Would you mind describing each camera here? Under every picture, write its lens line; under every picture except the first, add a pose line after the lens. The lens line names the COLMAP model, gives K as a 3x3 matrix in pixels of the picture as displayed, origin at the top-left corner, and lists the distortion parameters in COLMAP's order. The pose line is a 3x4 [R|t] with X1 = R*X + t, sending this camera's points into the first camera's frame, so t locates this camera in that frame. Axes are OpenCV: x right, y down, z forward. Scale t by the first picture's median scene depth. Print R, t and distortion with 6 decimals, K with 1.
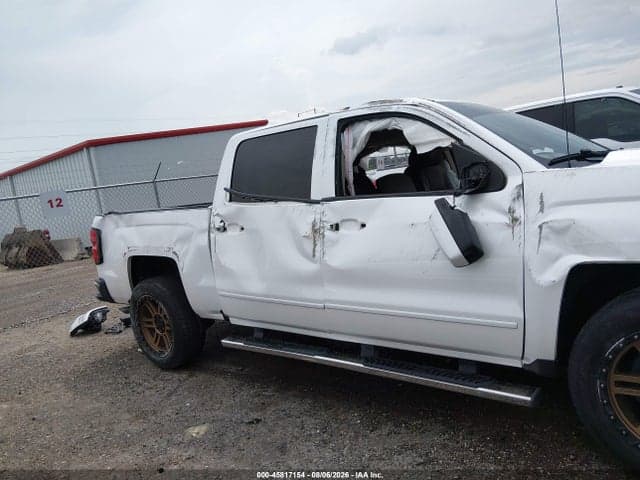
lens RADIAL K [[493.0, 0, 315.6], [0, 493.0, 244.0], [0, 0, 1]] dist [0.094632, -0.149673]
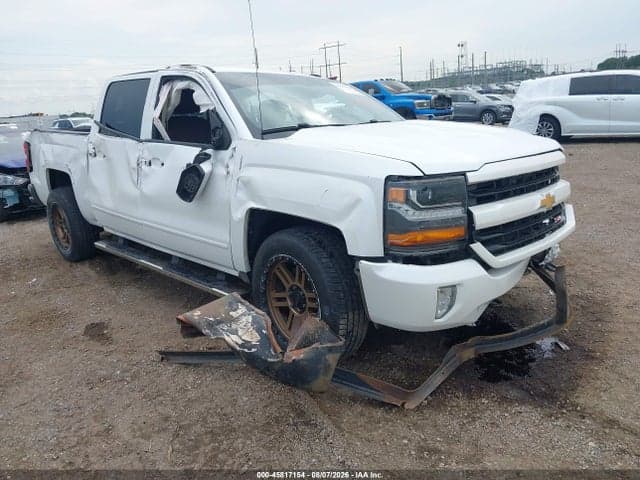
lens RADIAL K [[493.0, 0, 315.6], [0, 493.0, 244.0], [0, 0, 1]] dist [0.094632, -0.149673]
pose [[0.994150, 0.095397, -0.050644, 0.539480], [-0.086050, 0.982963, 0.162416, -0.072871], [0.065275, -0.157108, 0.985422, -0.286651]]
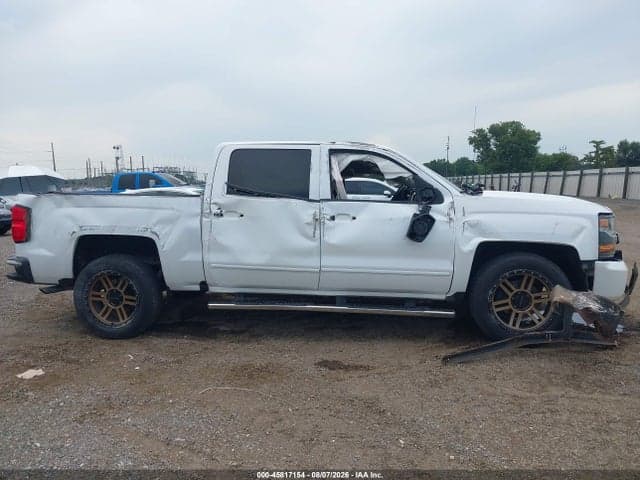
lens RADIAL K [[493.0, 0, 315.6], [0, 493.0, 244.0], [0, 0, 1]] dist [0.094632, -0.149673]
pose [[0.835569, 0.070532, 0.544839, -0.794833], [-0.037261, 0.996717, -0.071886, 0.150581], [-0.548120, 0.039764, 0.835454, -0.233782]]
